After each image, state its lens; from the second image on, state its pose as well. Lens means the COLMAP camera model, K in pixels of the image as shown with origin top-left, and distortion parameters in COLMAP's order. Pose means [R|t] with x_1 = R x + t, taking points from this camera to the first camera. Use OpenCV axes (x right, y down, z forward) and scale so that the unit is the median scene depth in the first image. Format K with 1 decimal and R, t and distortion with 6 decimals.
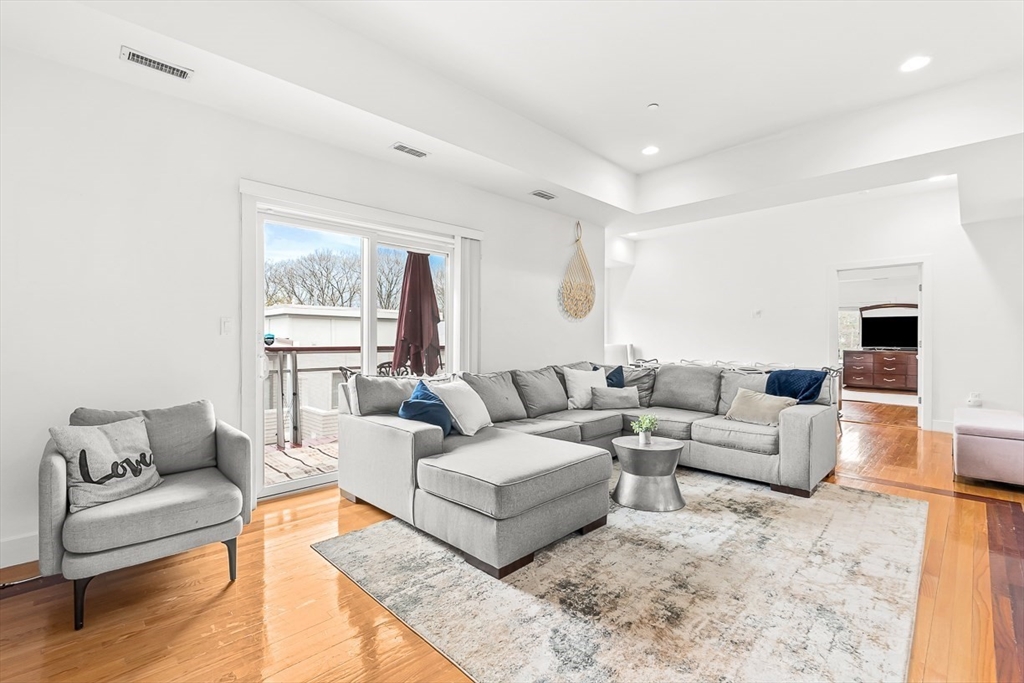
lens RADIAL K [[460.0, 0, 517.7], [0, 460.0, 331.6], [0, 0, 1]] dist [-0.002377, 0.000452]
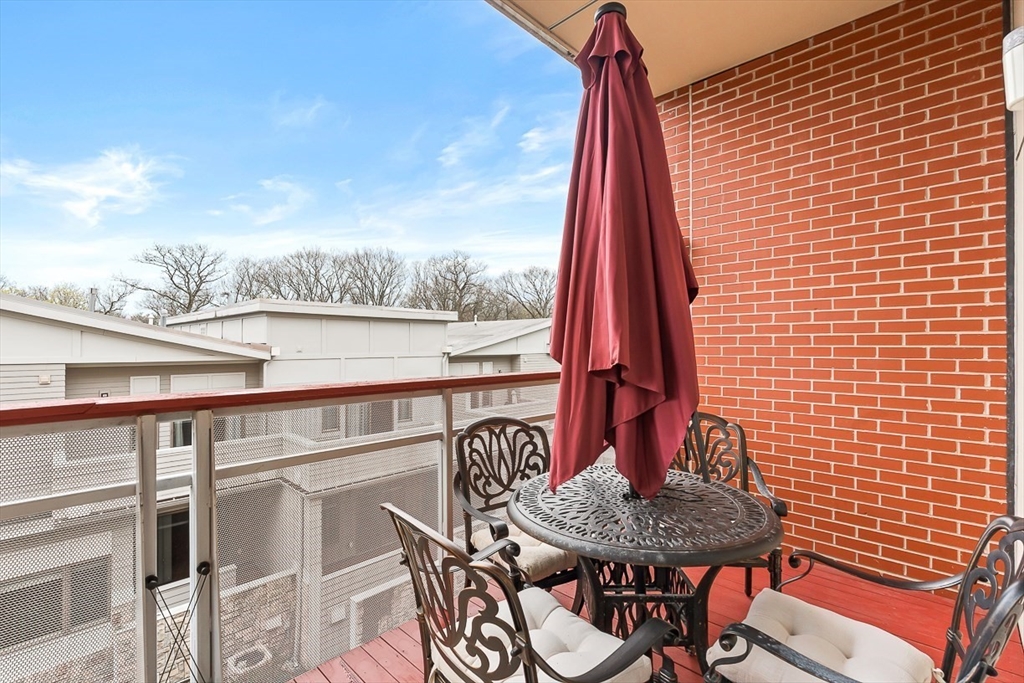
lens RADIAL K [[460.0, 0, 517.7], [0, 460.0, 331.6], [0, 0, 1]] dist [-0.002377, 0.000452]
pose [[0.999704, 0.007723, 0.023050, -1.444564], [-0.007542, 0.999940, -0.007934, -0.026223], [-0.023110, 0.007757, 0.999703, 3.468717]]
